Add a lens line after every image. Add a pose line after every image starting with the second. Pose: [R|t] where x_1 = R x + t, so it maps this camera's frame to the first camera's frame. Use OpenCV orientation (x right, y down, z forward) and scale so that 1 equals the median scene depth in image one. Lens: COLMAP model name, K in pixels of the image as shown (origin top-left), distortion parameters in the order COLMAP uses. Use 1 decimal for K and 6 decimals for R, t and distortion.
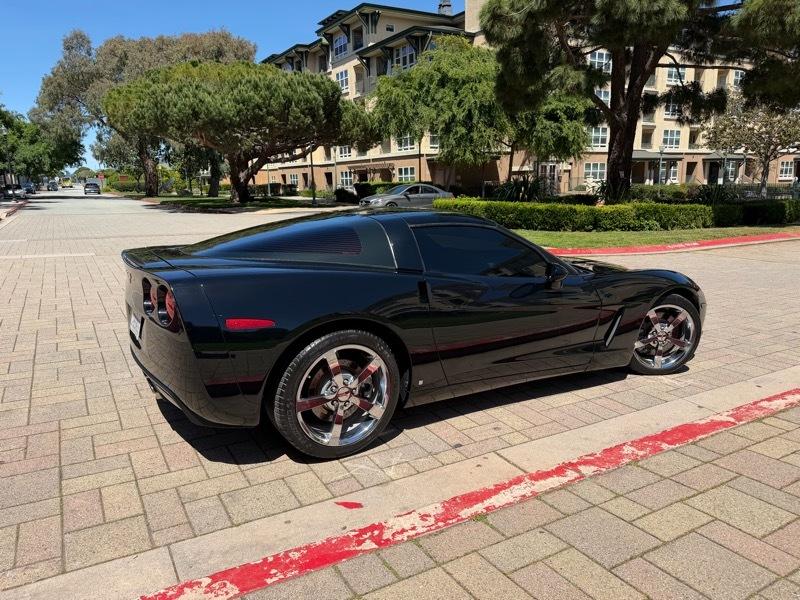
lens RADIAL K [[561.6, 0, 395.0], [0, 561.6, 305.9], [0, 0, 1]] dist [0.030443, -0.038070]
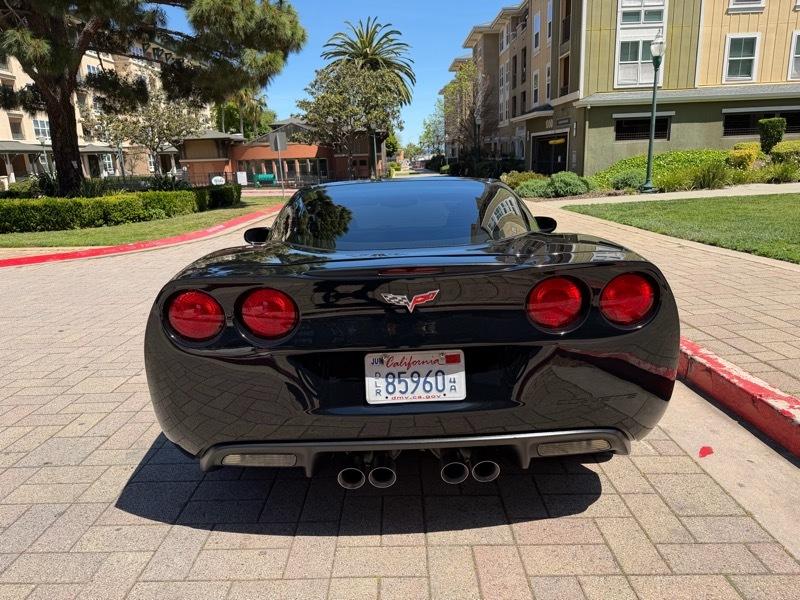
lens RADIAL K [[561.6, 0, 398.8], [0, 561.6, 307.3], [0, 0, 1]] dist [0.030443, -0.038070]
pose [[0.509152, -0.223514, 0.831147, -0.694681], [0.214510, 0.968171, 0.128957, -0.087964], [-0.833517, 0.112631, 0.540892, 0.537315]]
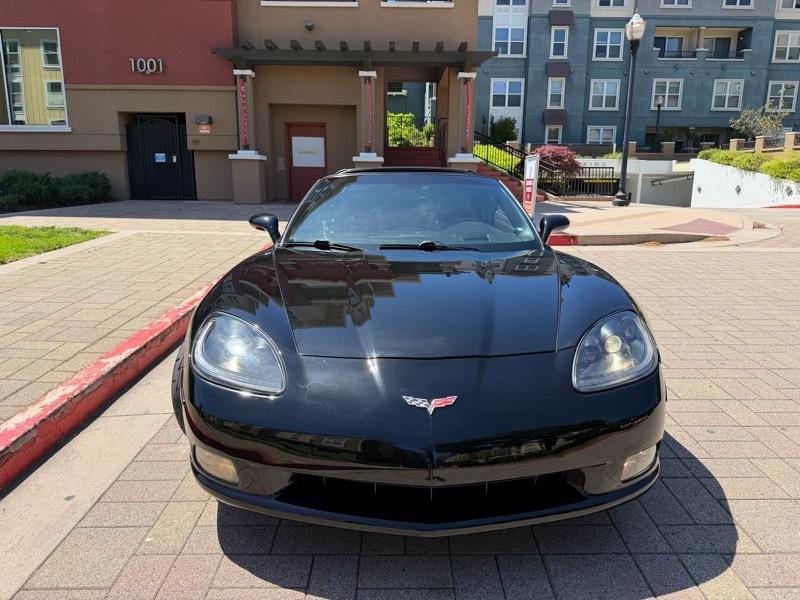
lens RADIAL K [[561.6, 0, 401.7], [0, 561.6, 298.3], [0, 0, 1]] dist [0.030443, -0.038070]
pose [[-0.504791, 0.195124, -0.840900, 0.903867], [-0.183911, 0.927446, 0.325608, -0.270366], [0.843423, 0.319015, -0.432281, 1.446086]]
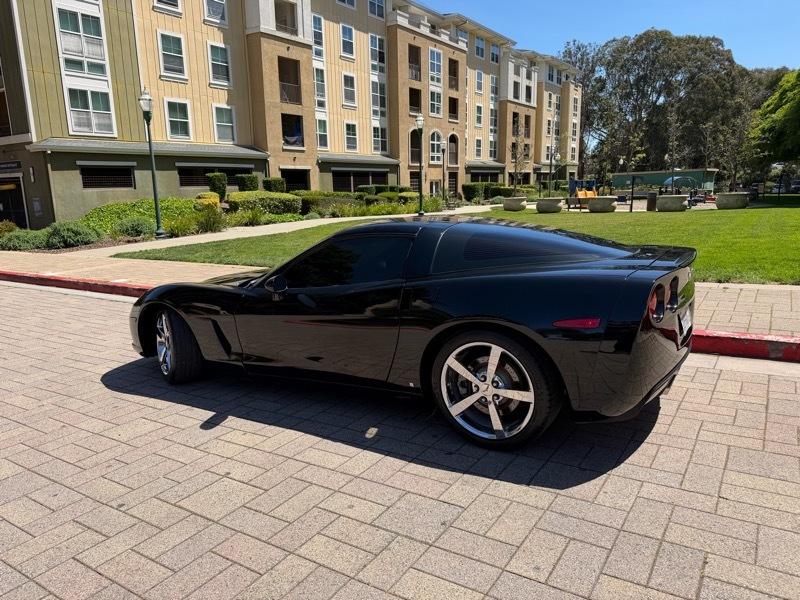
lens RADIAL K [[561.6, 0, 400.3], [0, 561.6, 306.5], [0, 0, 1]] dist [0.030443, -0.038070]
pose [[-0.437392, -0.160697, 0.884796, -0.868228], [0.222980, 0.933798, 0.279825, -0.301874], [-0.871188, 0.319685, -0.372604, 1.394517]]
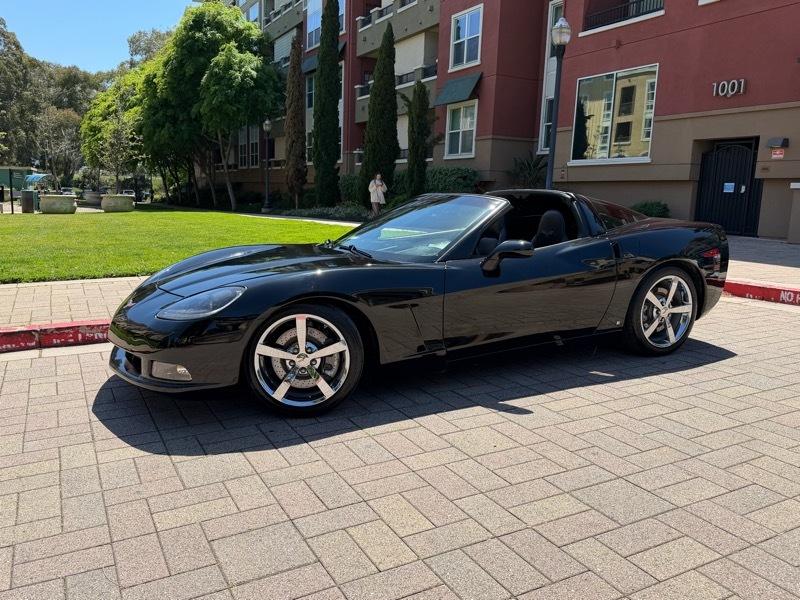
lens RADIAL K [[656.8, 0, 399.1], [0, 656.8, 305.9], [0, 0, 1]] dist [0.022967, -0.030062]
pose [[-0.998533, -0.025410, 0.047813, 0.120904], [-0.005795, 0.928125, 0.372224, -0.413193], [-0.053834, 0.371401, -0.926911, 2.163374]]
